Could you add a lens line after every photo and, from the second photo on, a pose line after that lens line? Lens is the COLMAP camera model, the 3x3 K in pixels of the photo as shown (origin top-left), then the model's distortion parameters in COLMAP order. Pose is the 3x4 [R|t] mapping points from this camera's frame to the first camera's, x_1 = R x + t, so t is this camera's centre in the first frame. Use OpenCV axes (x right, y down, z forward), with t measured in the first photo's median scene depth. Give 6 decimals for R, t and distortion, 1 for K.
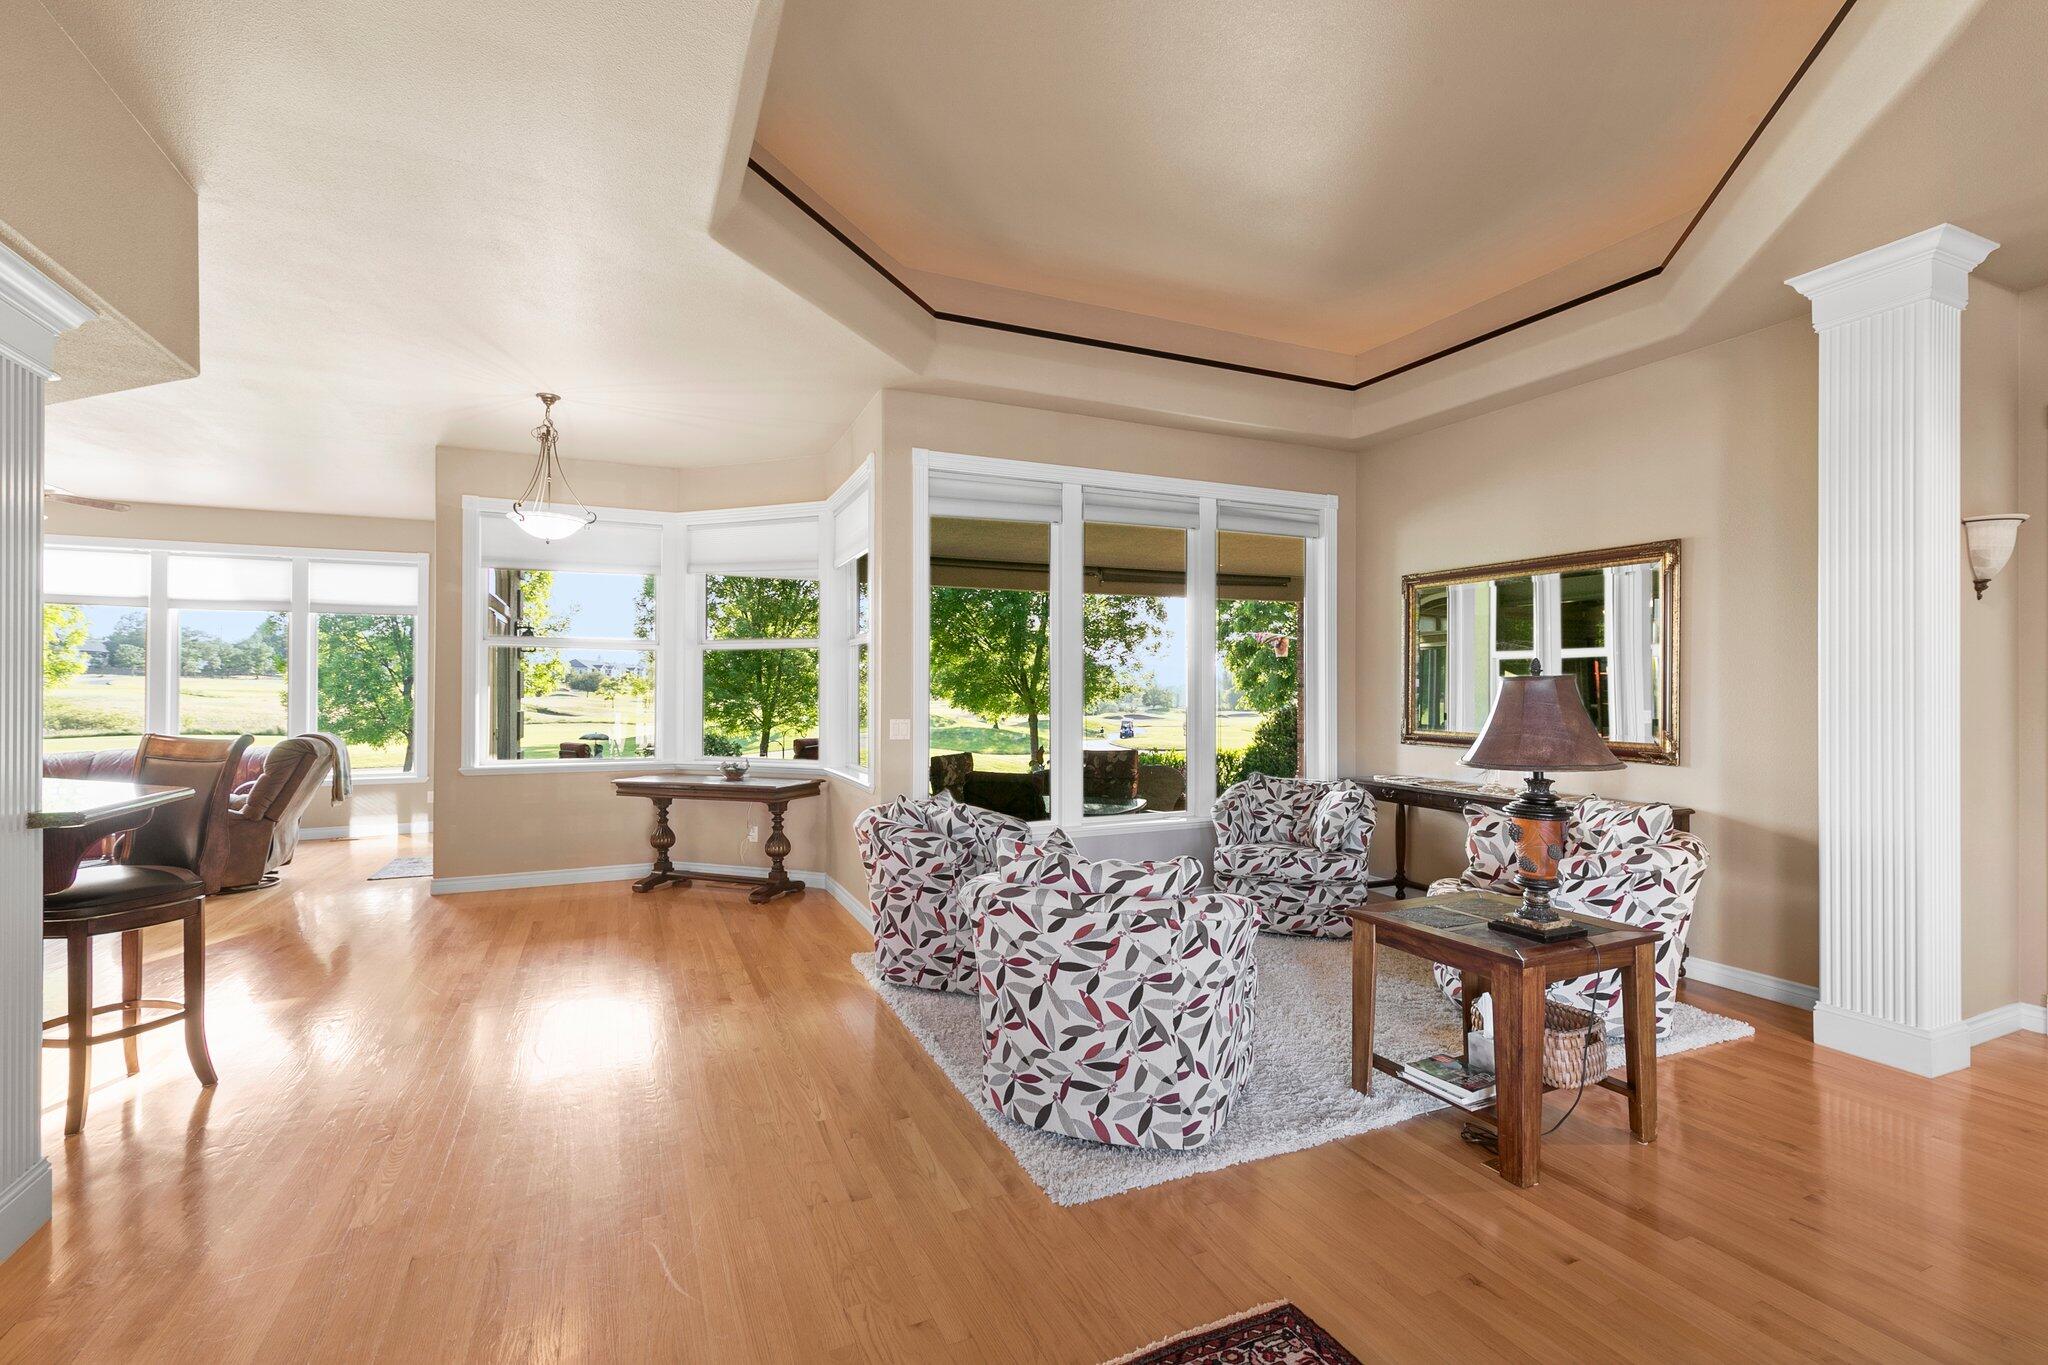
lens RADIAL K [[919.2, 0, 1036.1], [0, 919.2, 686.5], [0, 0, 1]] dist [0.006593, 0.000146]
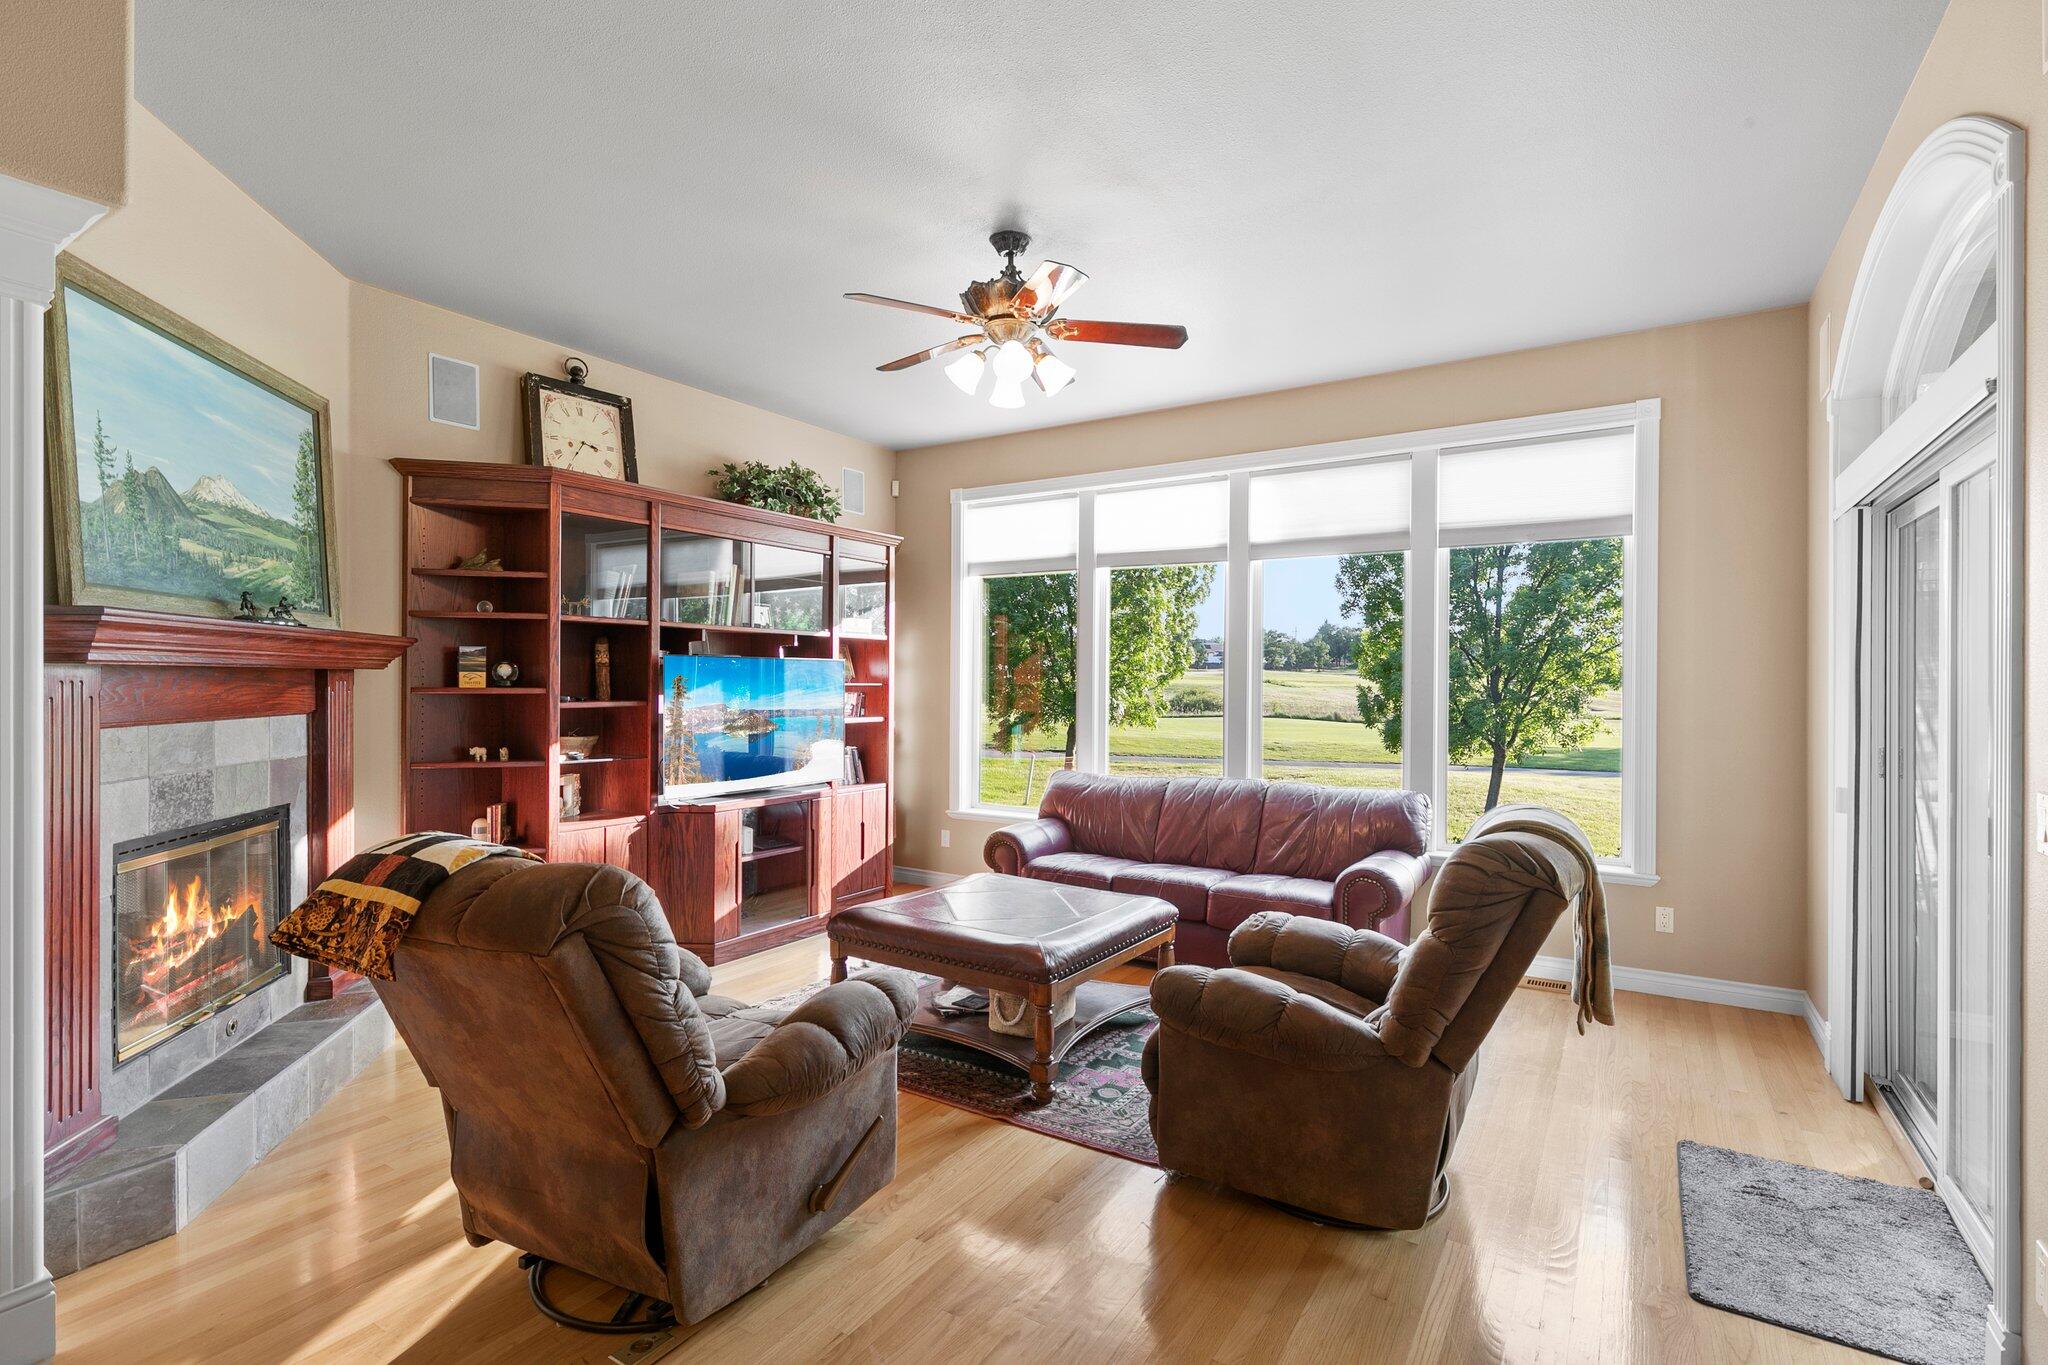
lens RADIAL K [[973.3, 0, 1042.6], [0, 973.3, 683.0], [0, 0, 1]] dist [0.004115, 0.000500]
pose [[0.559250, 0.003314, -0.828992, -0.438403], [0.001211, 0.999988, 0.004815, -0.002344], [0.828998, -0.003697, 0.559239, 0.480752]]
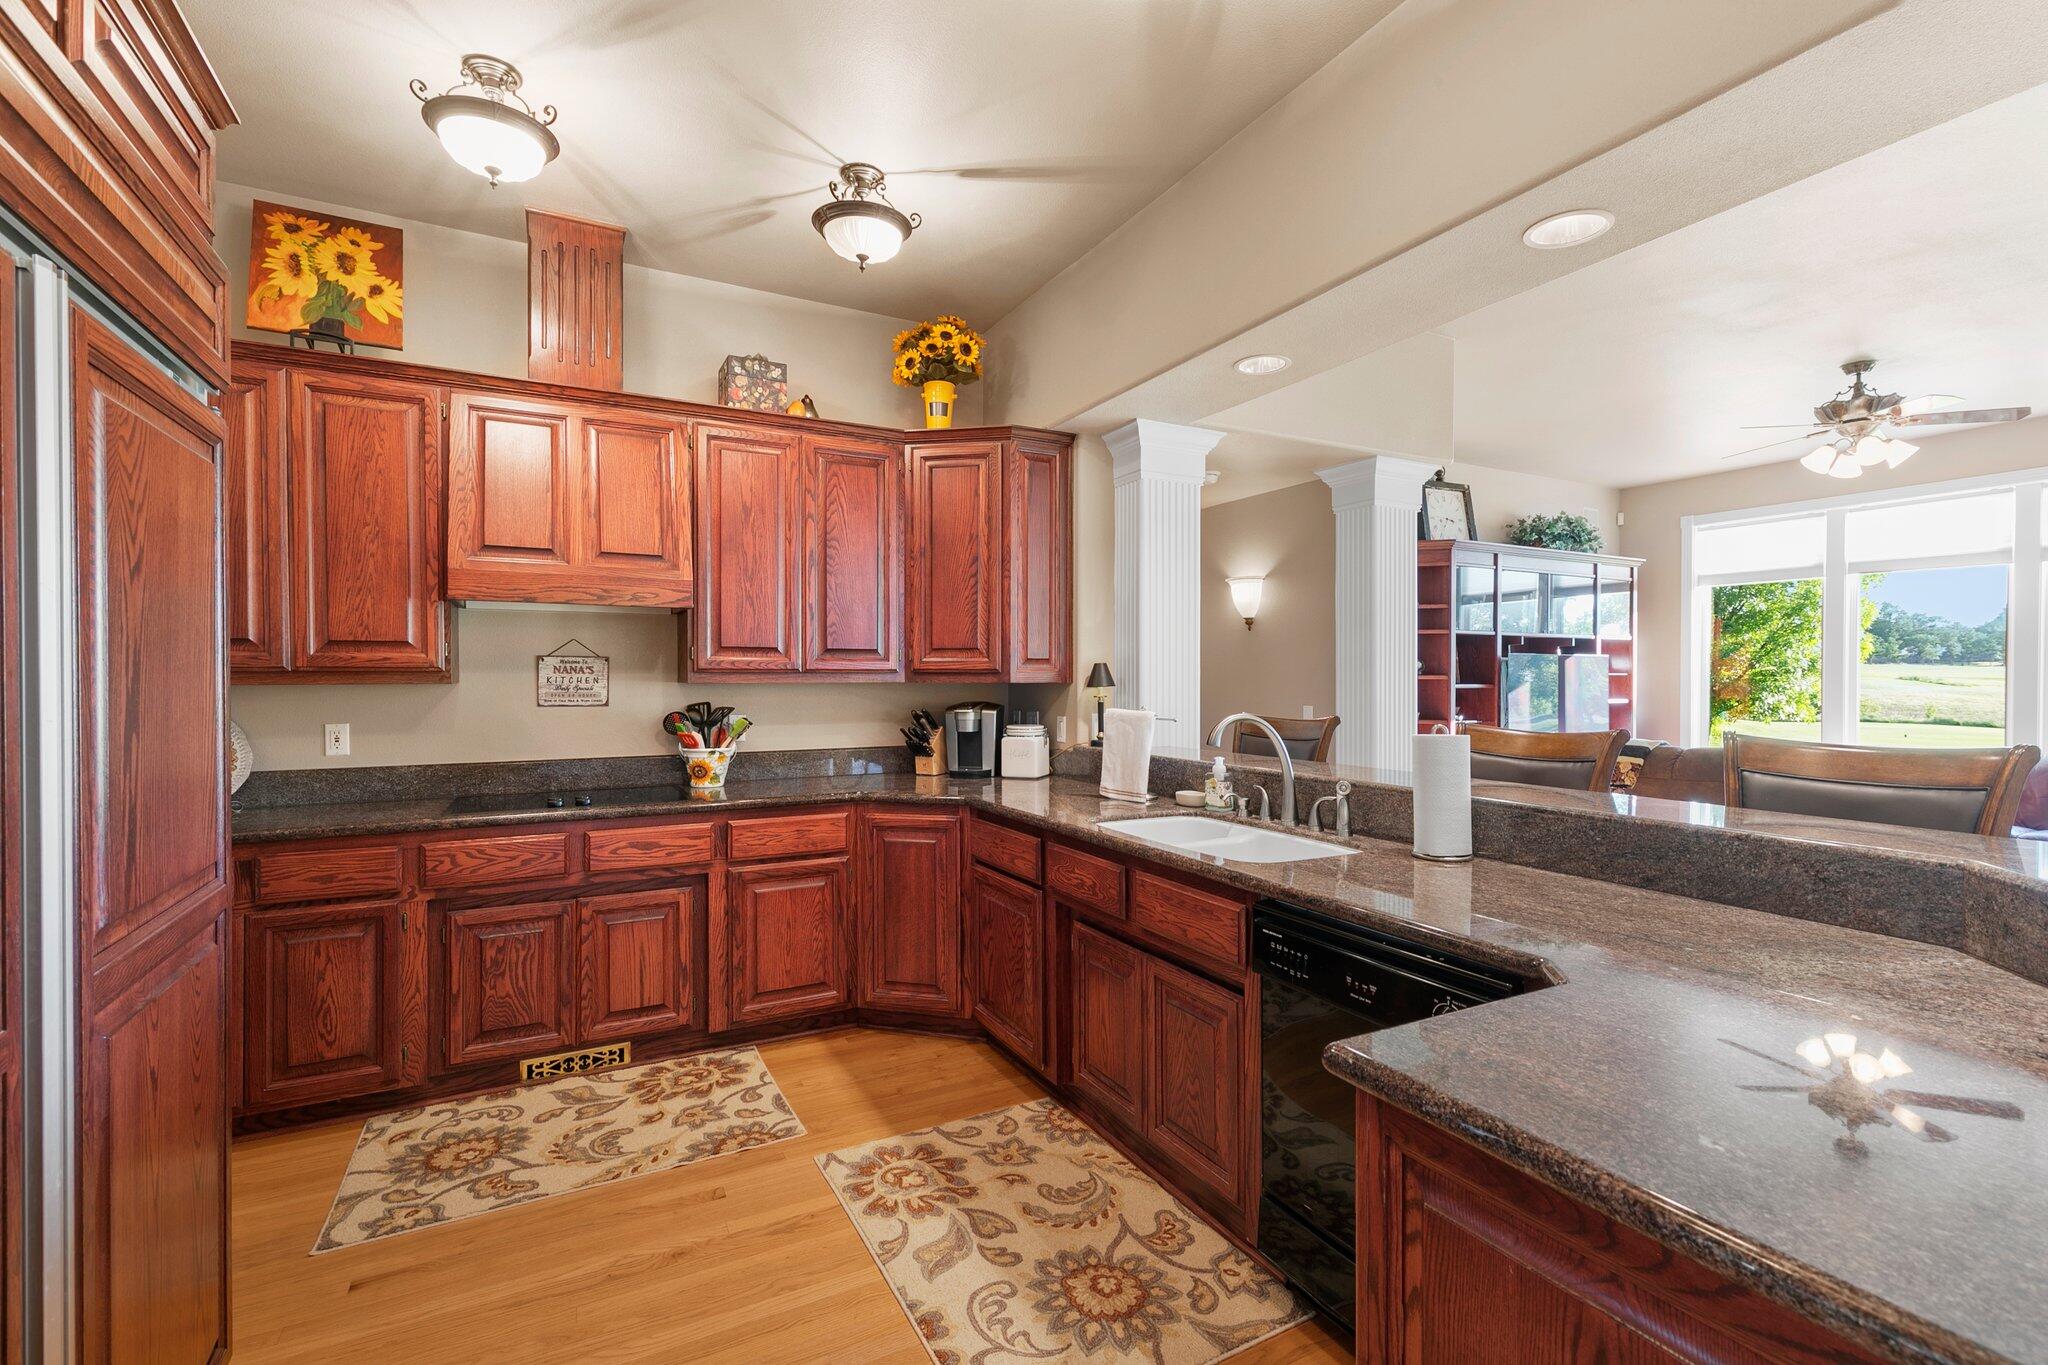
lens RADIAL K [[919.2, 0, 1057.7], [0, 919.2, 680.4], [0, 0, 1]] dist [0.006593, 0.000146]
pose [[0.071608, 0.001040, -0.997432, -0.254070], [0.007371, 0.999972, 0.001572, 0.002421], [0.997406, -0.007465, 0.071598, 0.164158]]
